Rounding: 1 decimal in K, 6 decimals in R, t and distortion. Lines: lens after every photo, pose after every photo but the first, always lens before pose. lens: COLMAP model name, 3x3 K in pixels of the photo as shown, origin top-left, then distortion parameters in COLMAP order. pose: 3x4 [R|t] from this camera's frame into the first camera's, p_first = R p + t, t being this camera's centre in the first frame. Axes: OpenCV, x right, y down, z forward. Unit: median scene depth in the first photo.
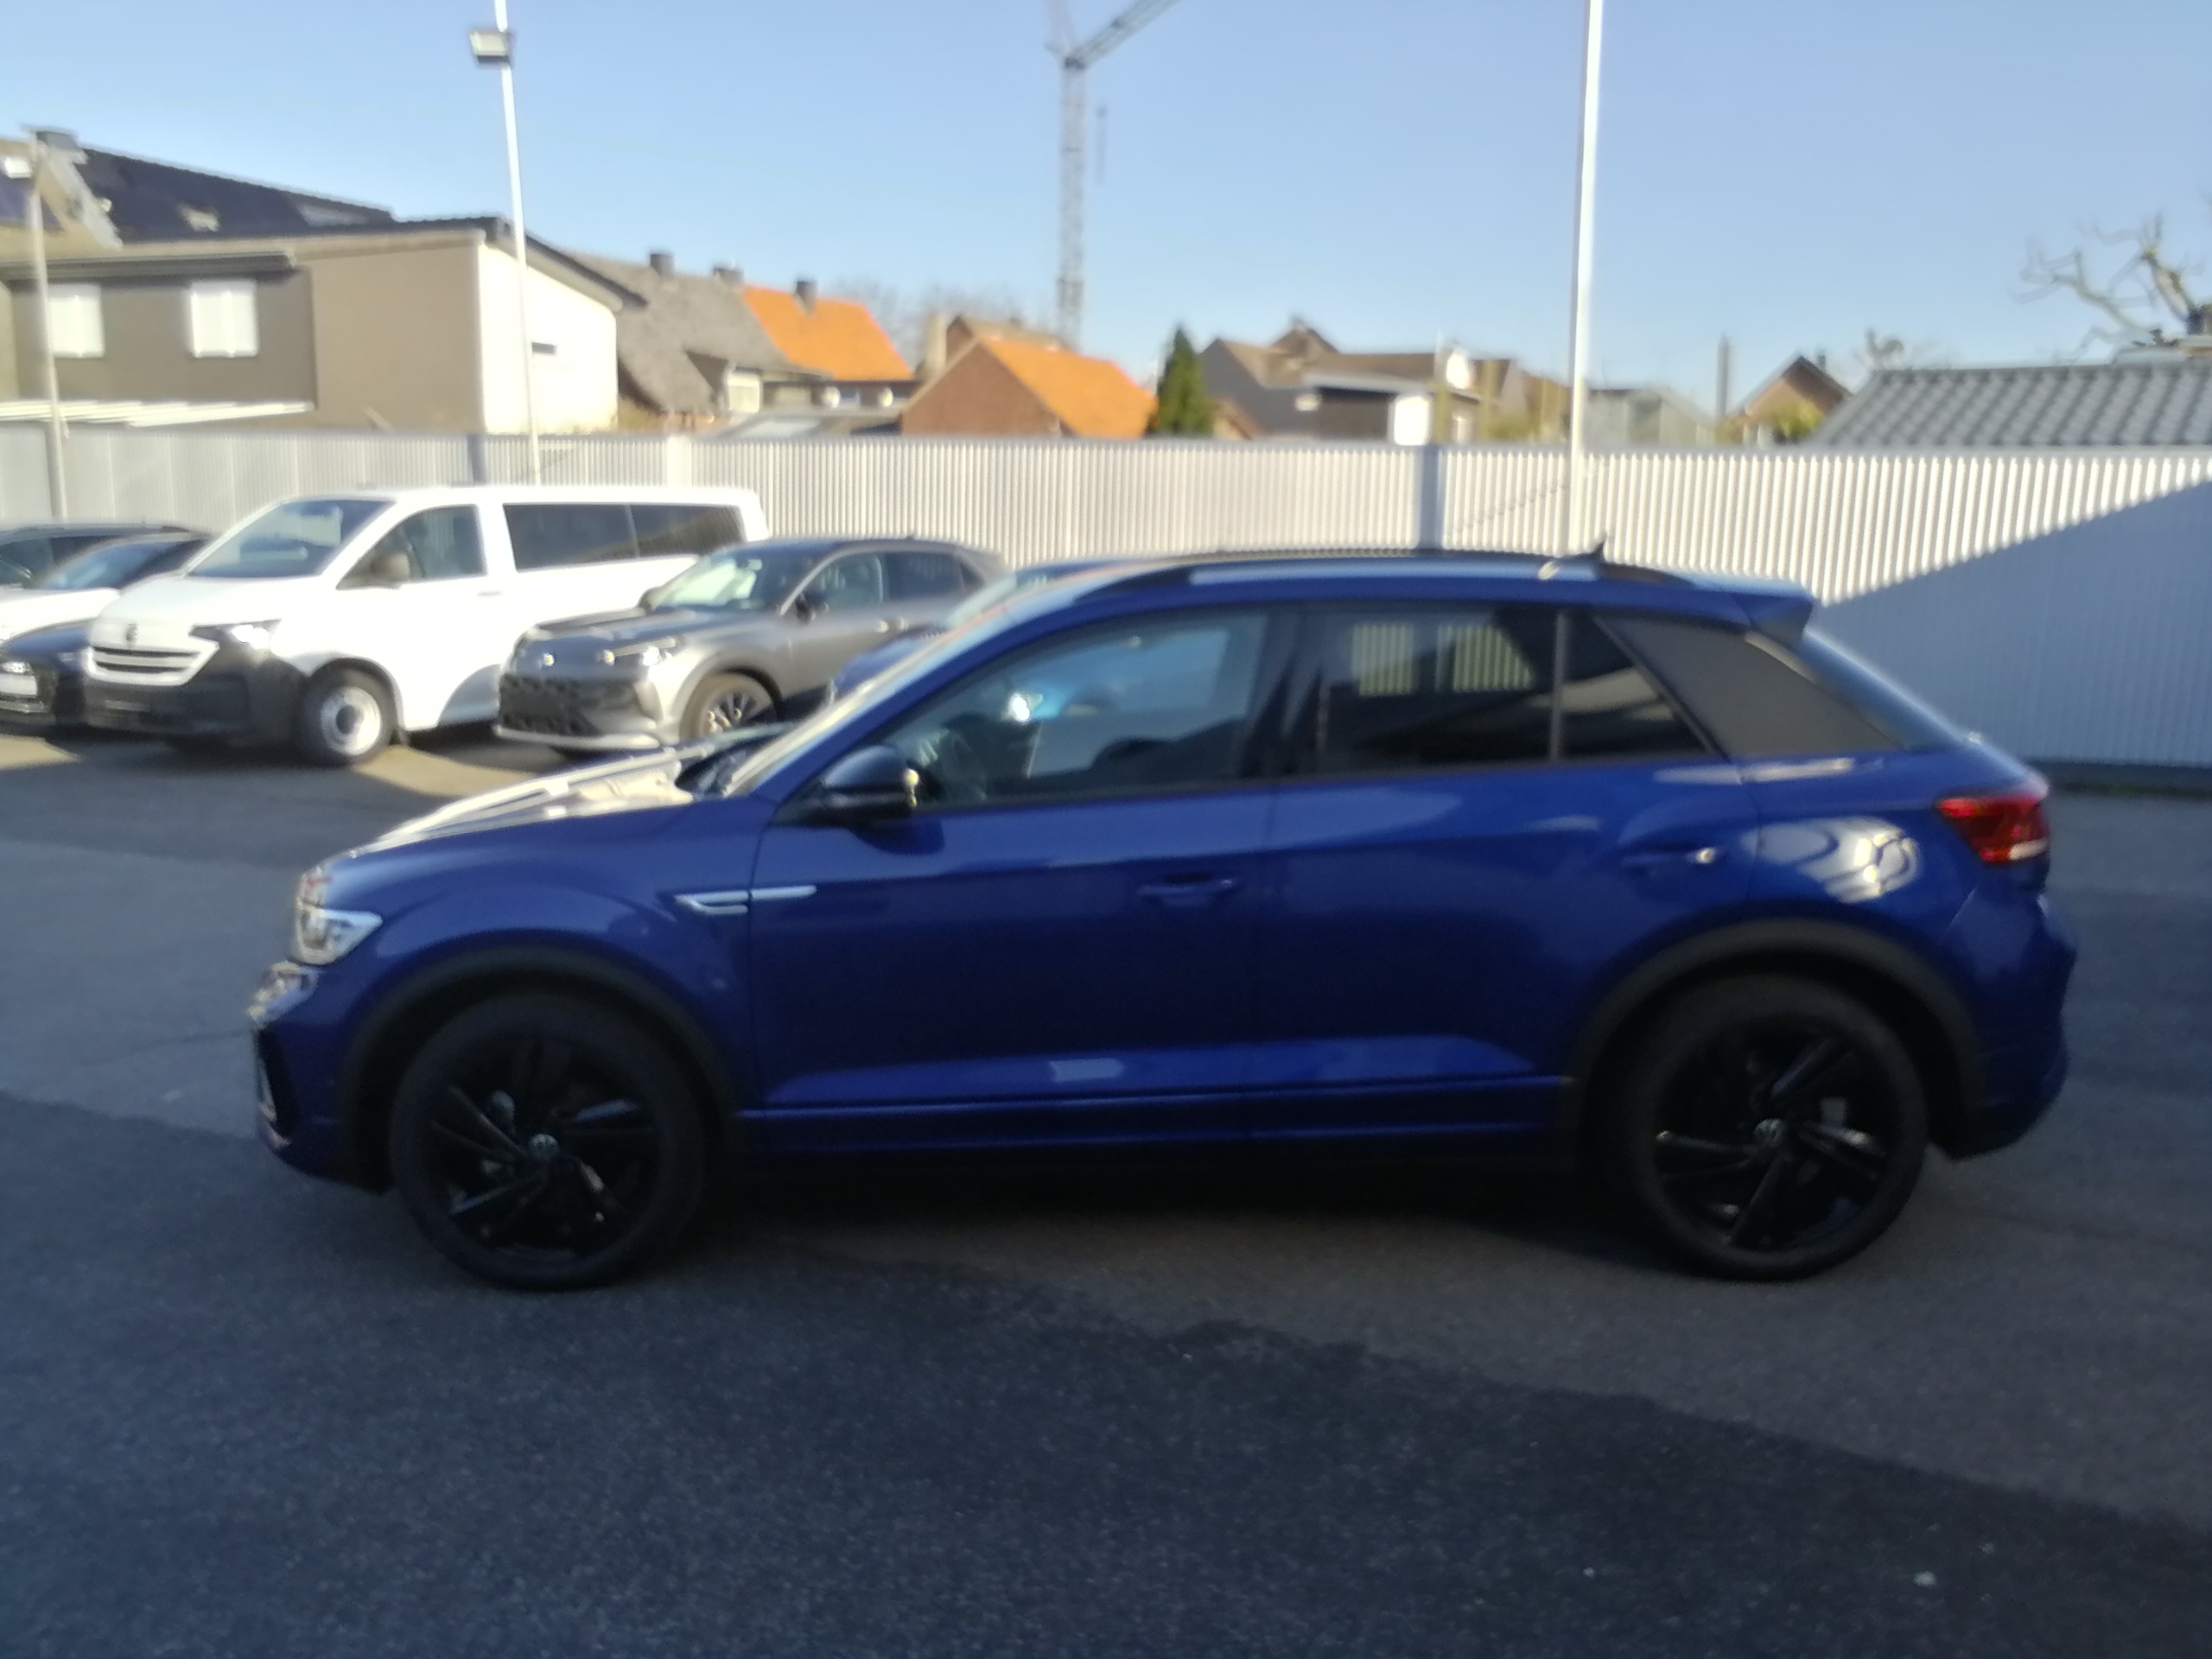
lens RADIAL K [[1756.3, 0, 1059.0], [0, 1756.3, 844.9], [0, 0, 1]] dist [-0.002779, 0.003139]
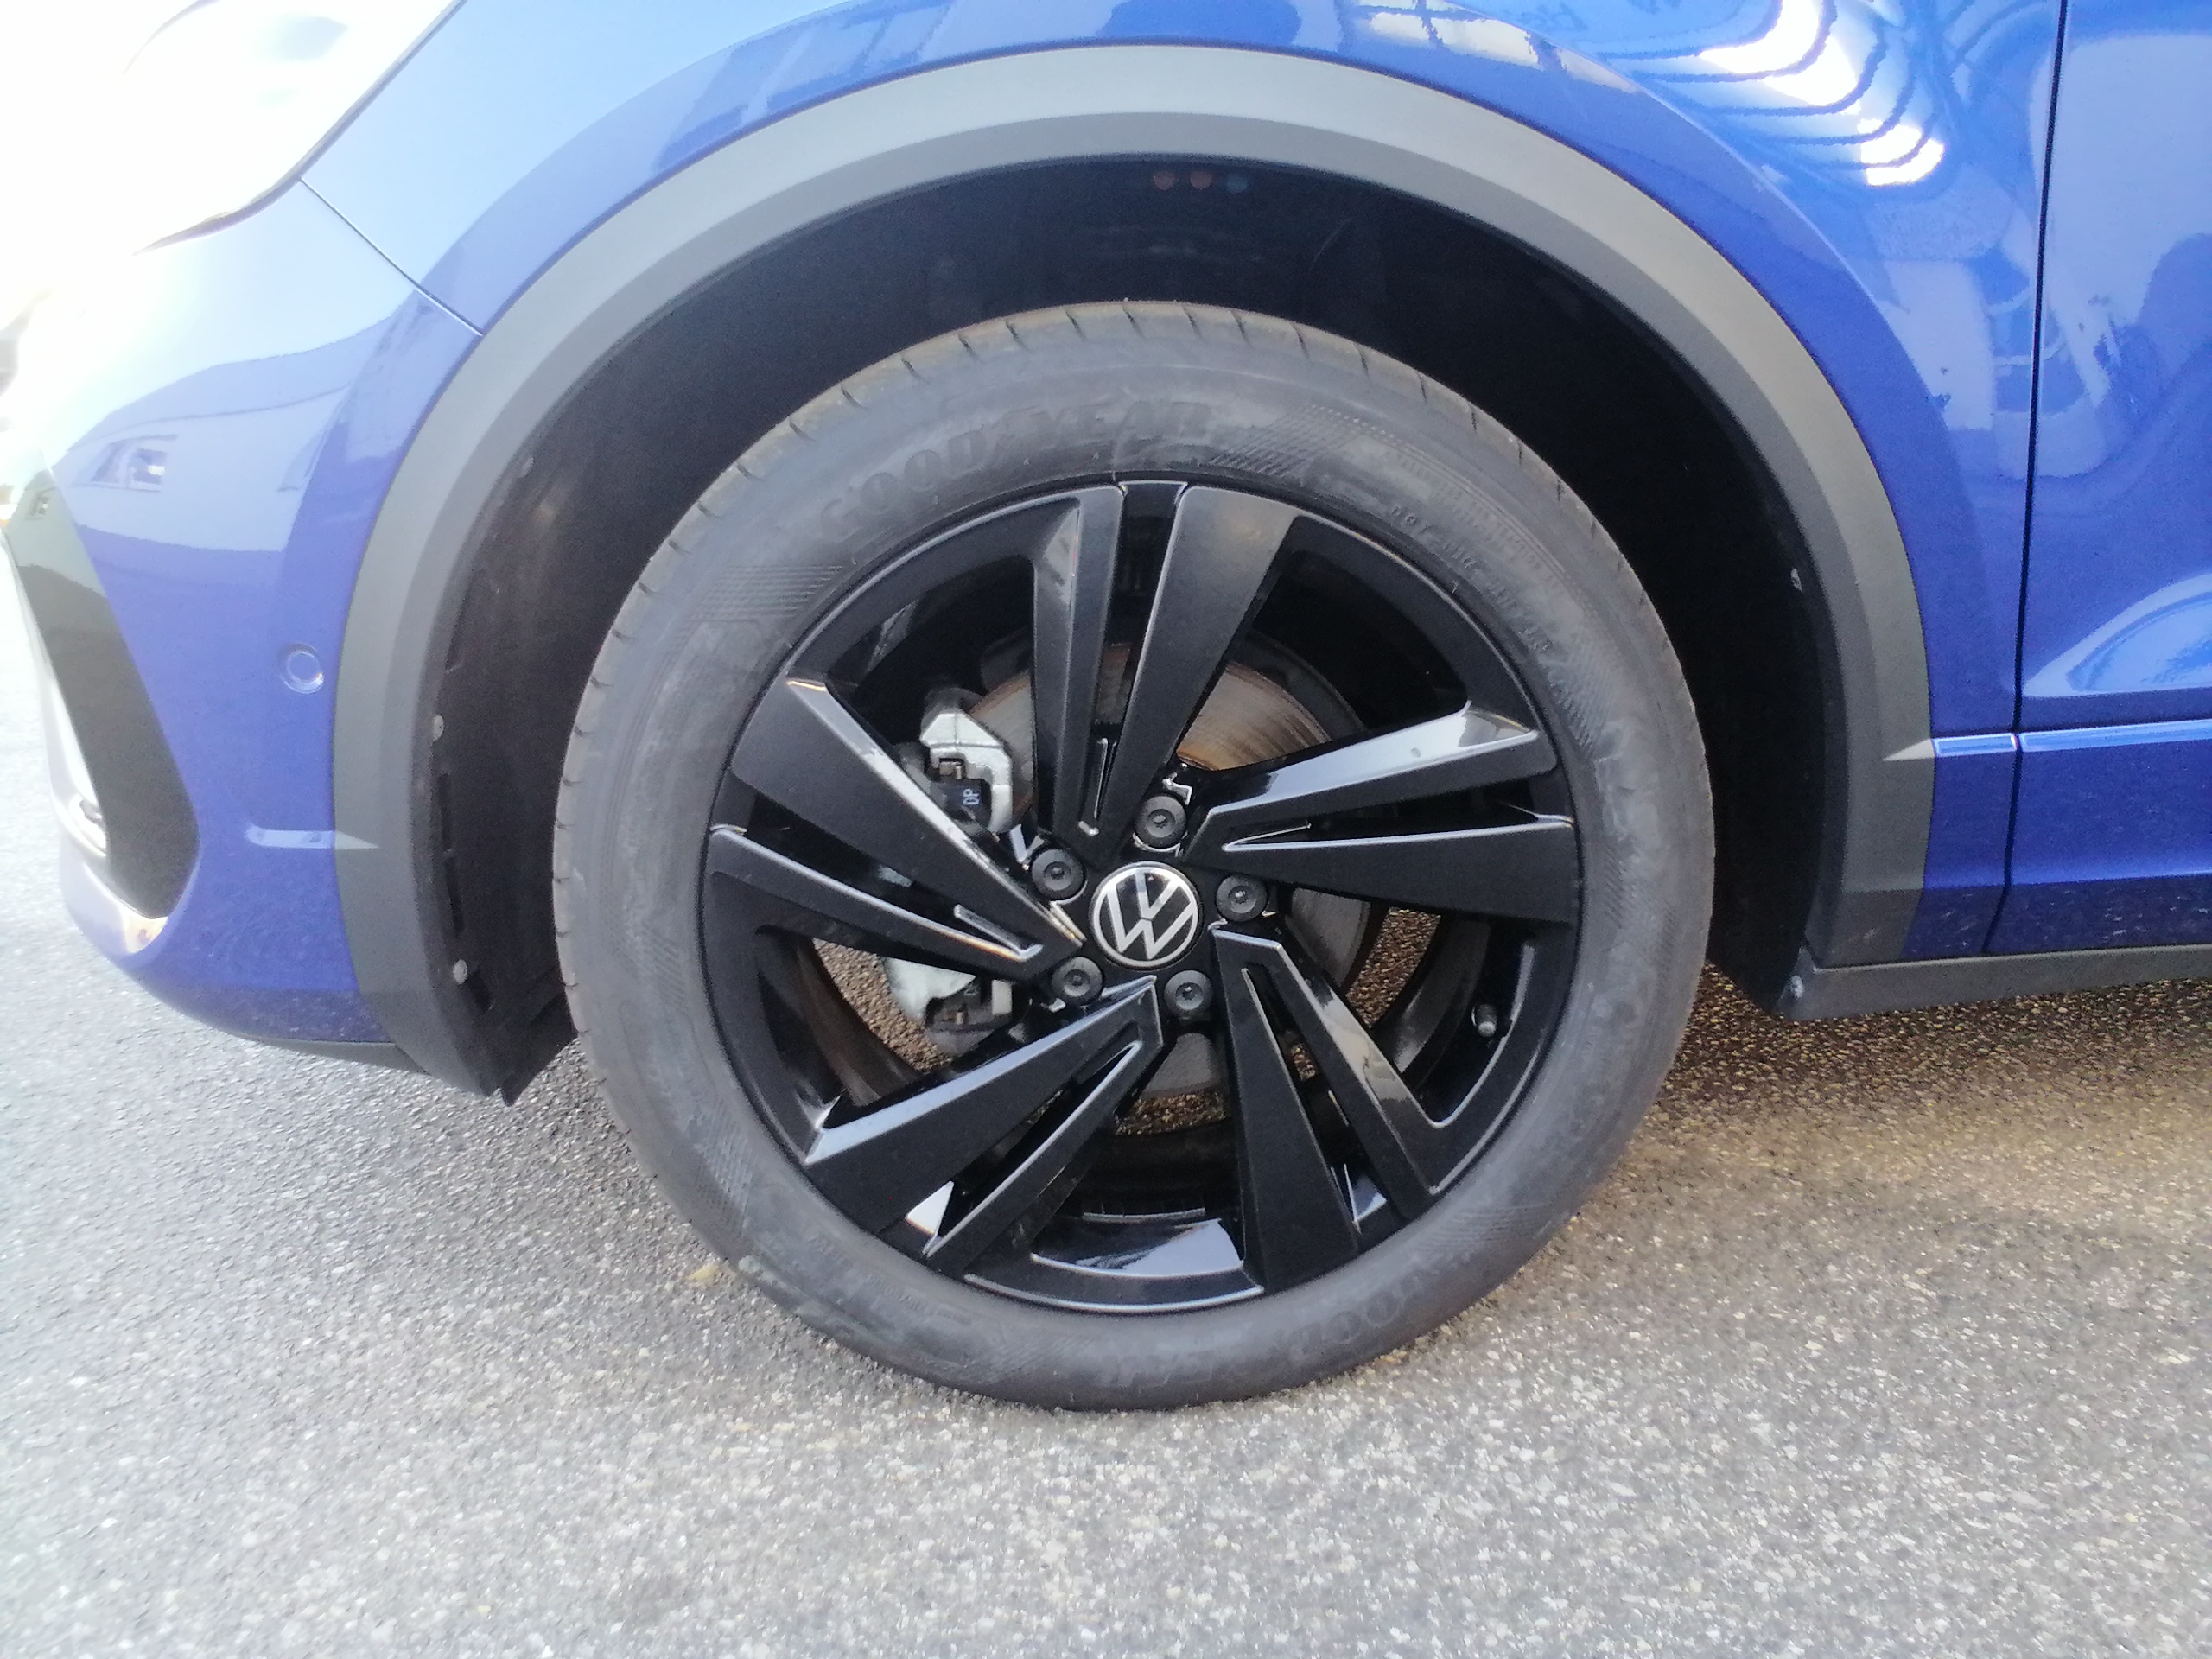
lens RADIAL K [[1767.5, 0, 1129.6], [0, 1767.5, 766.4], [0, 0, 1]] dist [-0.045025, 0.137624]
pose [[0.997634, -0.037075, 0.057902, -0.292166], [0.032194, 0.996024, 0.083071, 0.120649], [-0.060752, -0.081010, 0.994860, 0.691050]]
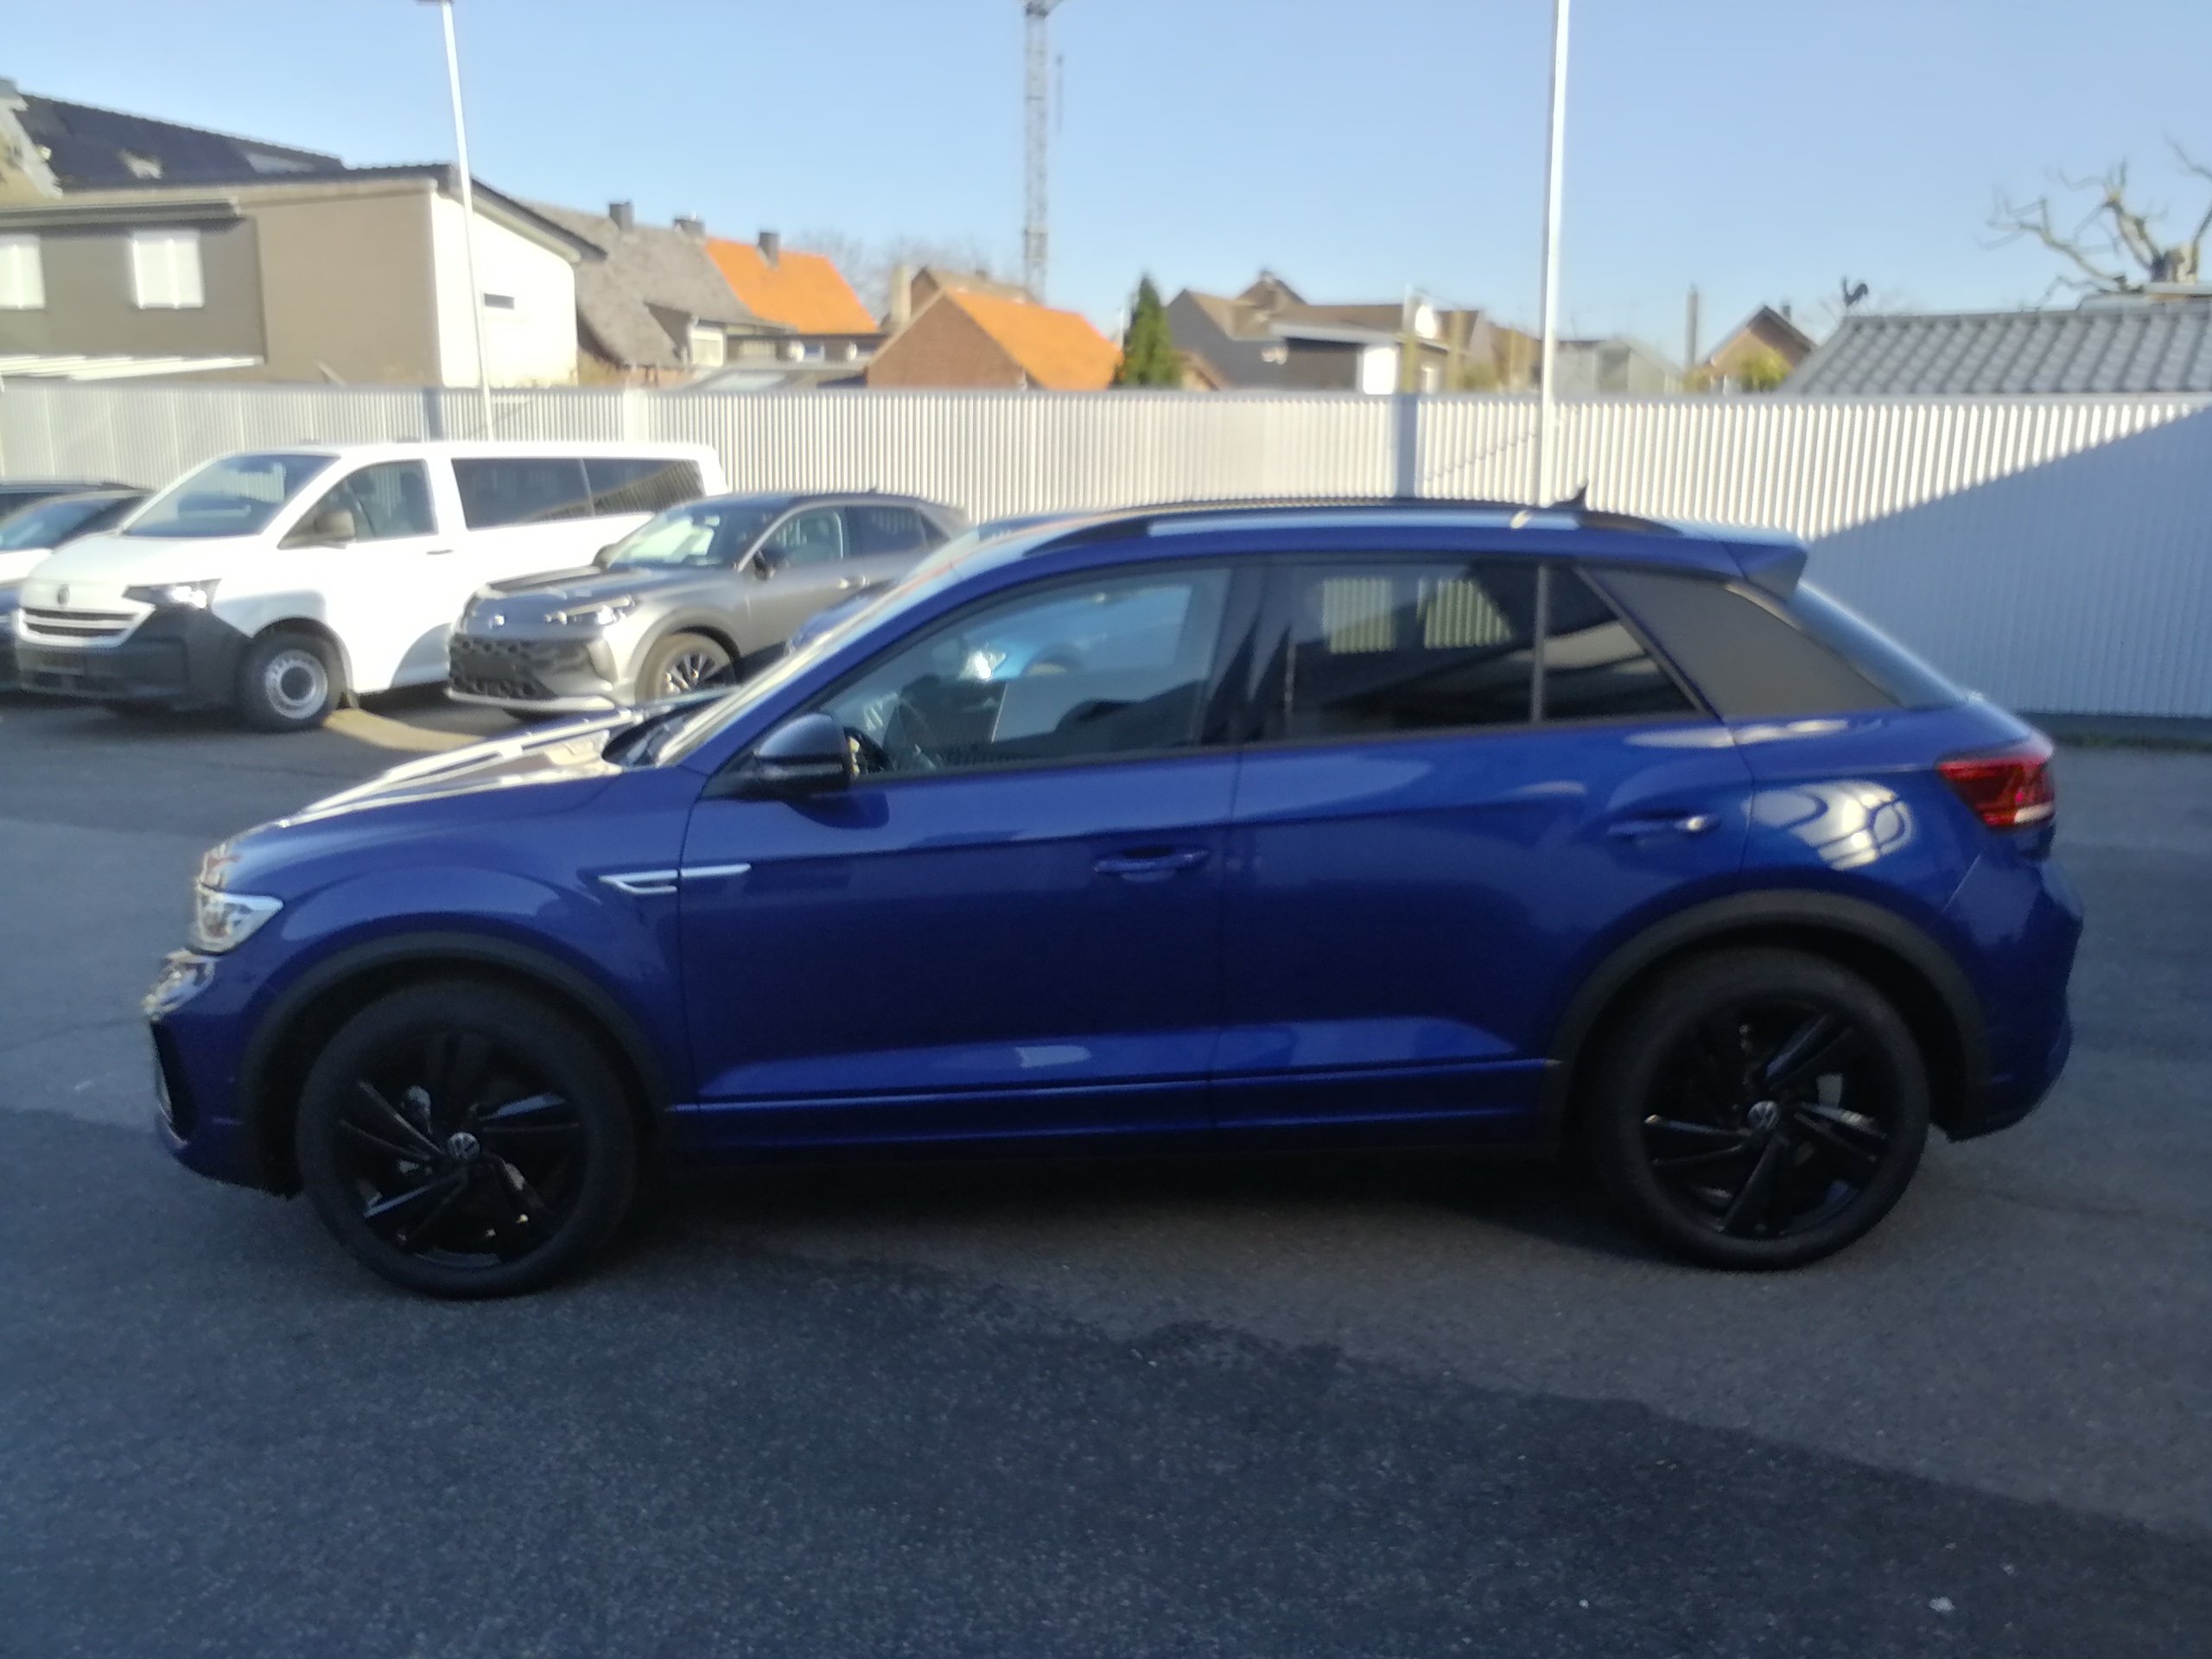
lens RADIAL K [[1732.6, 0, 1106.0], [0, 1732.6, 829.5], [0, 0, 1]] dist [0.005700, 0.002900]
pose [[0.999138, -0.011551, 0.039874, 0.011799], [0.010830, 0.999774, 0.018268, -0.008228], [-0.040076, -0.017820, 0.999038, 0.065832]]
